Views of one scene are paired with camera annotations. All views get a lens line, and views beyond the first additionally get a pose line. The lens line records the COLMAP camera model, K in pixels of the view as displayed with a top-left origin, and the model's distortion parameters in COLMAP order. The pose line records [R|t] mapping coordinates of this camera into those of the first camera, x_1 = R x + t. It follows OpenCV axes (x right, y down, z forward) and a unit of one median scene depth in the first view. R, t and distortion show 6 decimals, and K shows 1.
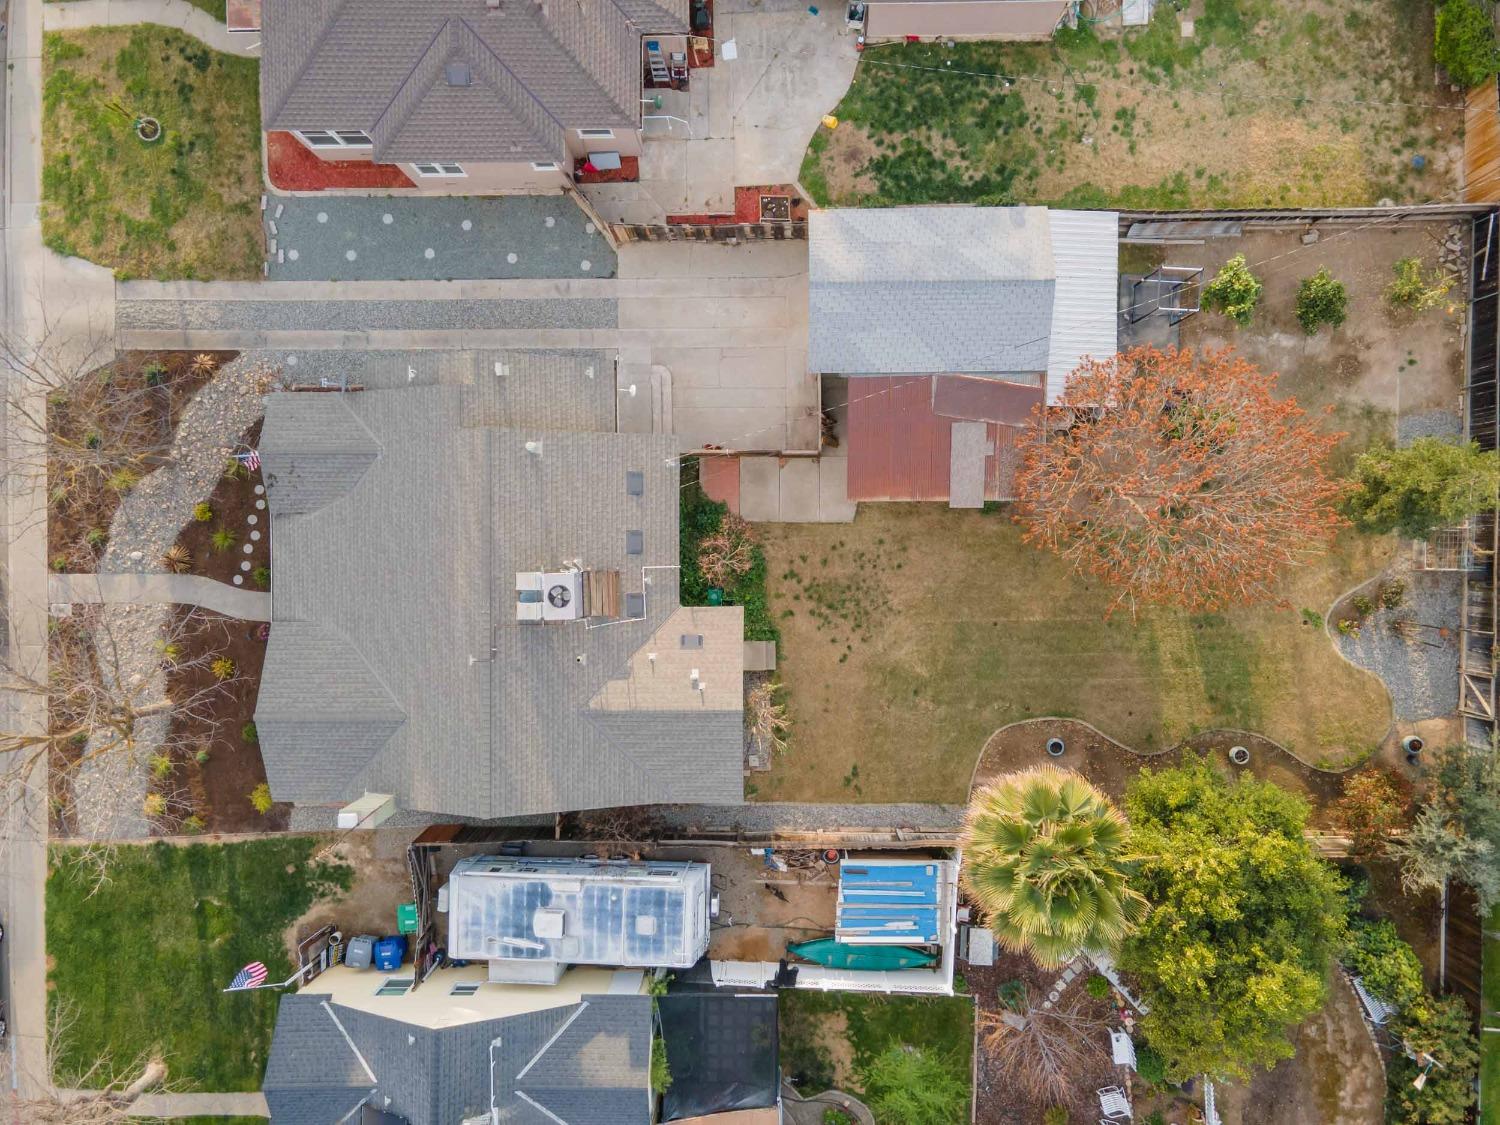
lens RADIAL K [[1091.3, 0, 750.0], [0, 1091.3, 562.5], [0, 0, 1]] dist [0.039705, 0.010950]
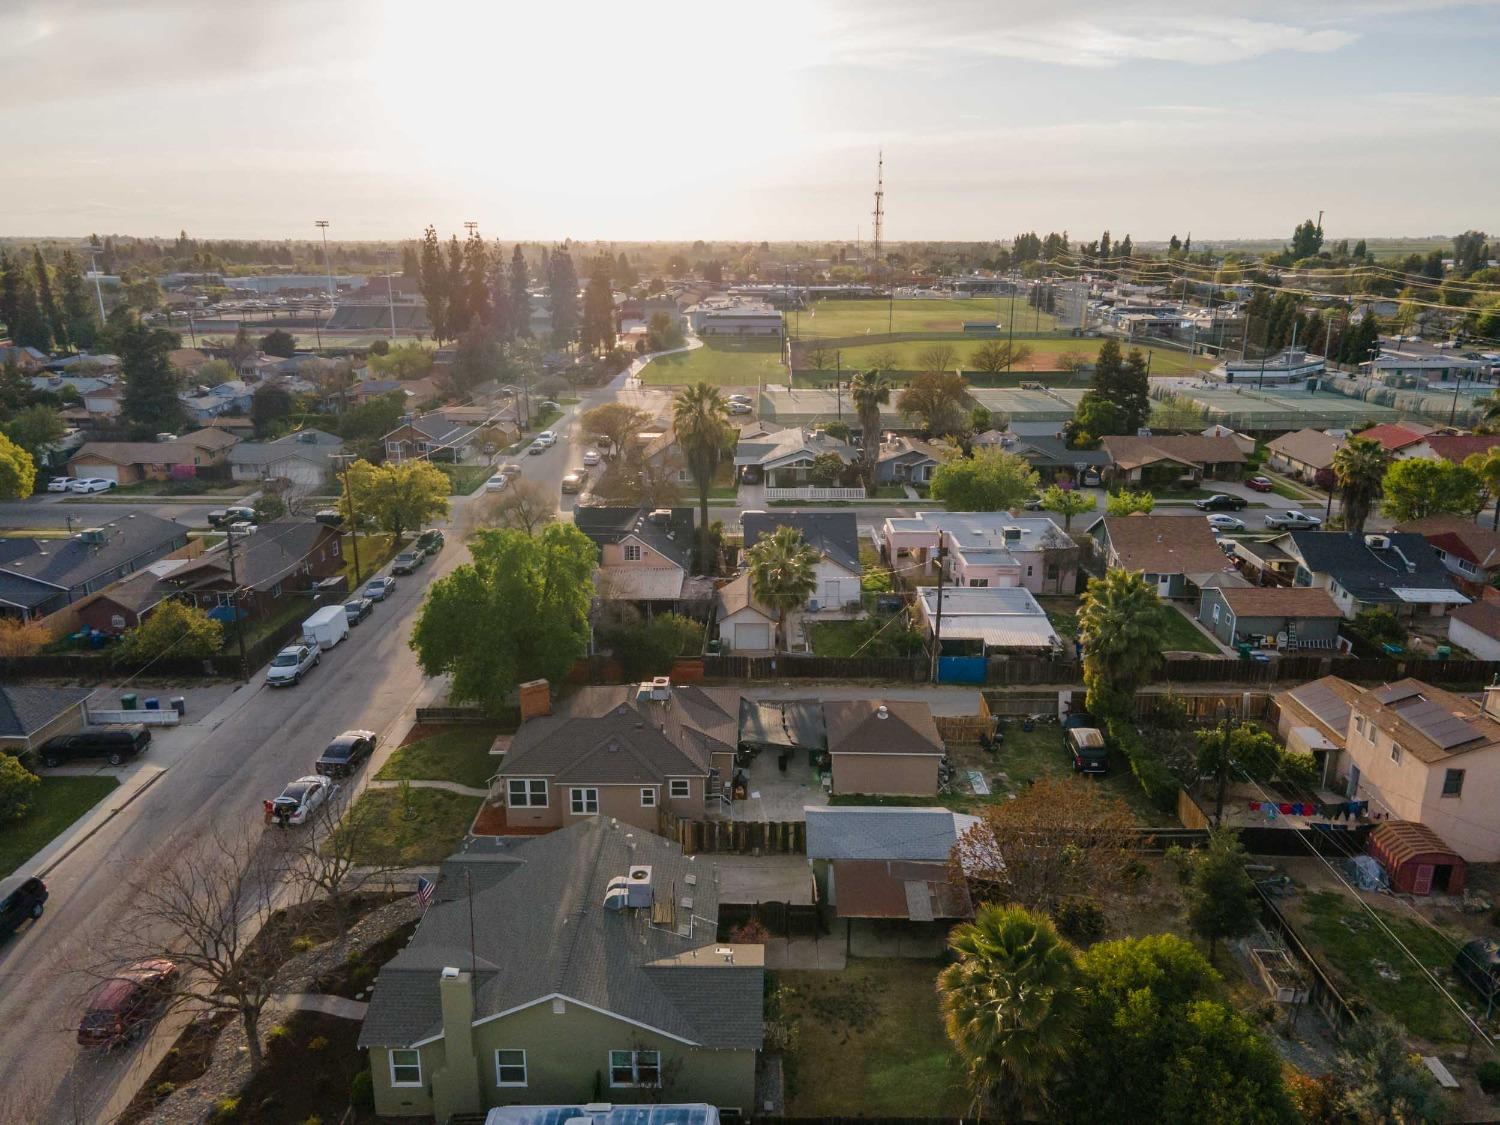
lens RADIAL K [[1091.3, 0, 750.0], [0, 1091.3, 562.5], [0, 0, 1]] dist [0.039705, 0.010950]
pose [[0.999393, 0.033346, -0.010072, -0.023079], [-0.018895, 0.276017, -0.960967, 1.129201], [-0.029265, 0.960574, 0.276480, 0.165027]]
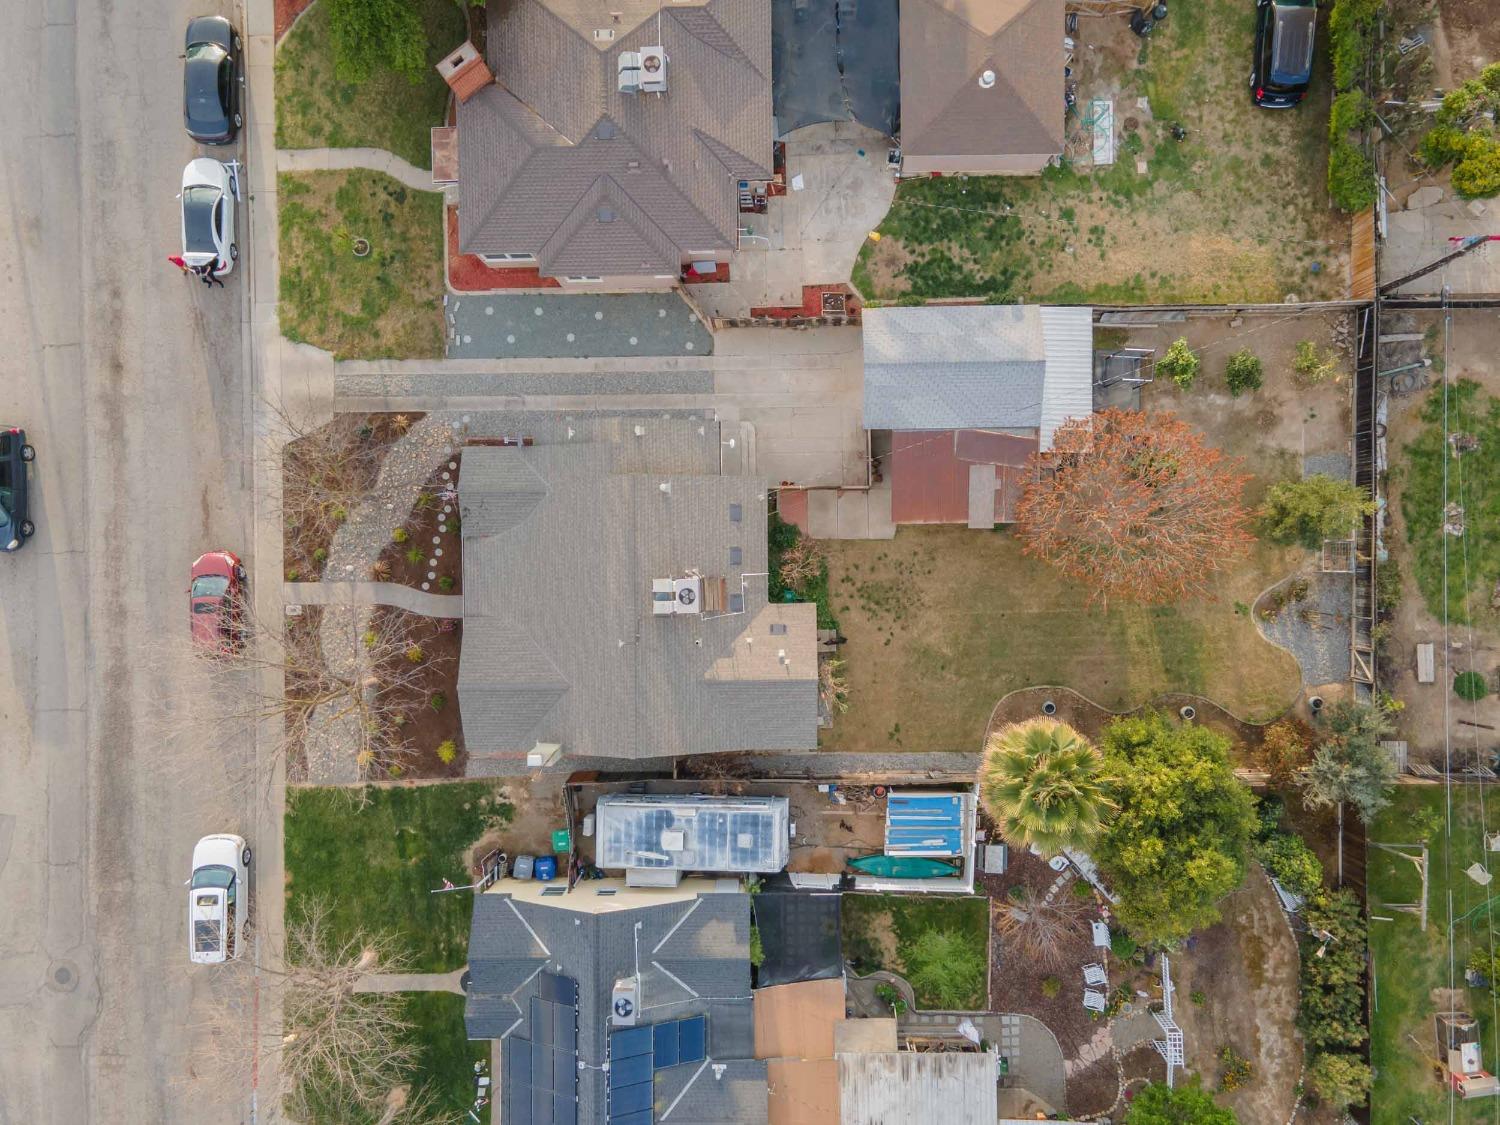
lens RADIAL K [[1091.3, 0, 750.0], [0, 1091.3, 562.5], [0, 0, 1]] dist [0.039705, 0.010950]
pose [[0.999967, -0.007743, 0.002358, -0.084073], [0.007749, 0.999966, -0.002809, -0.006057], [-0.002337, 0.002827, 0.999993, -0.321856]]
